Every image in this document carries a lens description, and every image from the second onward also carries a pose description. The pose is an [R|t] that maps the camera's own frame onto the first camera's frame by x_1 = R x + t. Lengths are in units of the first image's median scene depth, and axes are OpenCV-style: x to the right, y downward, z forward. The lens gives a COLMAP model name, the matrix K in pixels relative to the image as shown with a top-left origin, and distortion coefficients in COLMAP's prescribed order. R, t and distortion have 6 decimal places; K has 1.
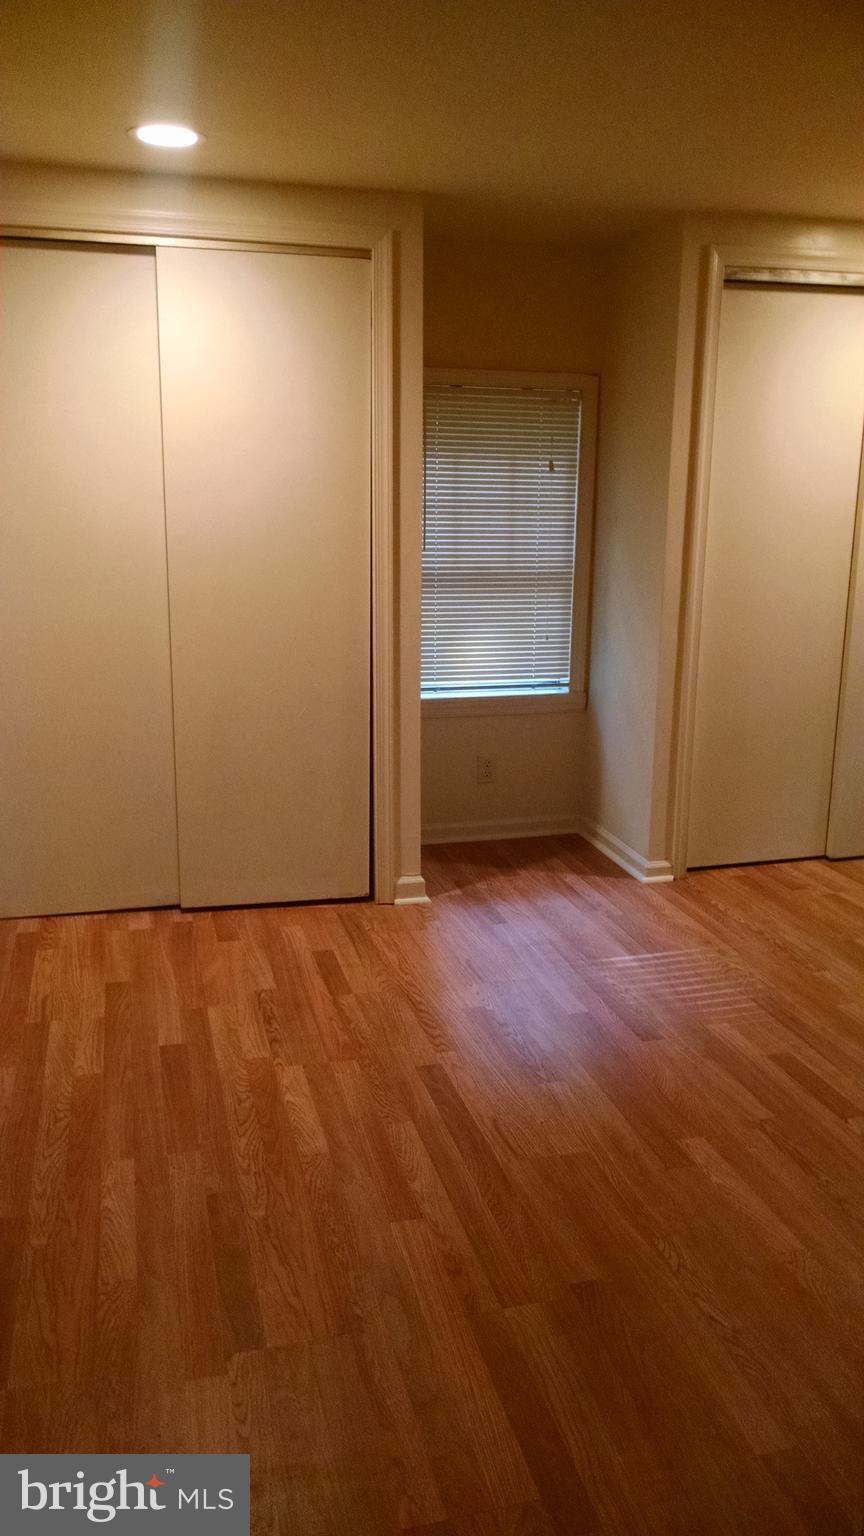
lens RADIAL K [[1134.2, 0, 432.0], [0, 1134.2, 768.0], [0, 0, 1]] dist [0.110182, -0.130869]
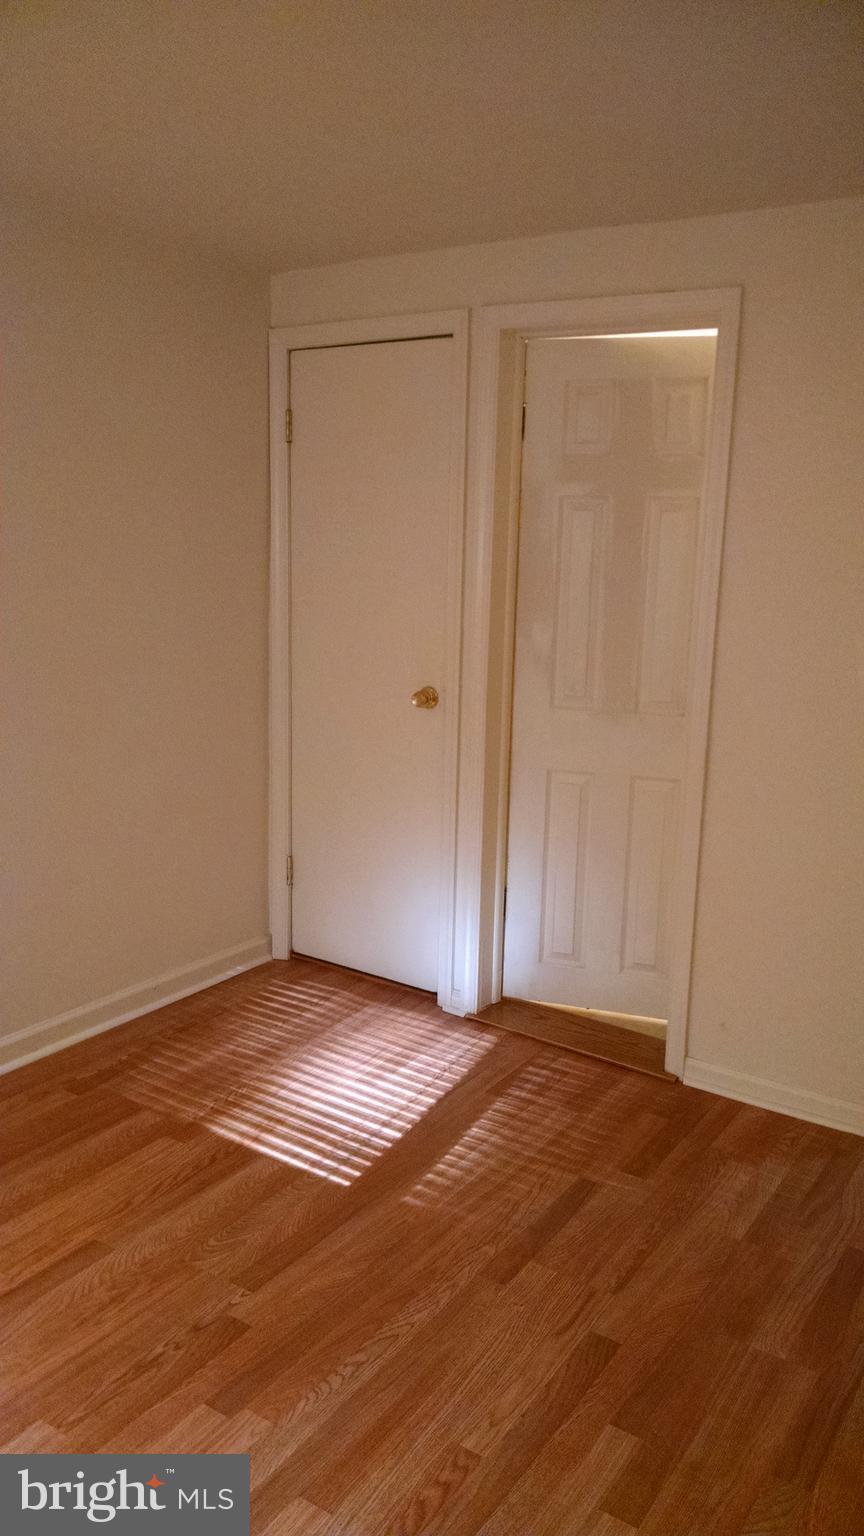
lens RADIAL K [[1167.7, 0, 432.0], [0, 1167.7, 768.0], [0, 0, 1]] dist [0.112913, -0.196227]
pose [[-0.640290, -0.188189, 0.744724, -0.643573], [0.153555, 0.918596, 0.364147, -0.344245], [-0.752628, 0.347516, -0.559270, 1.103348]]
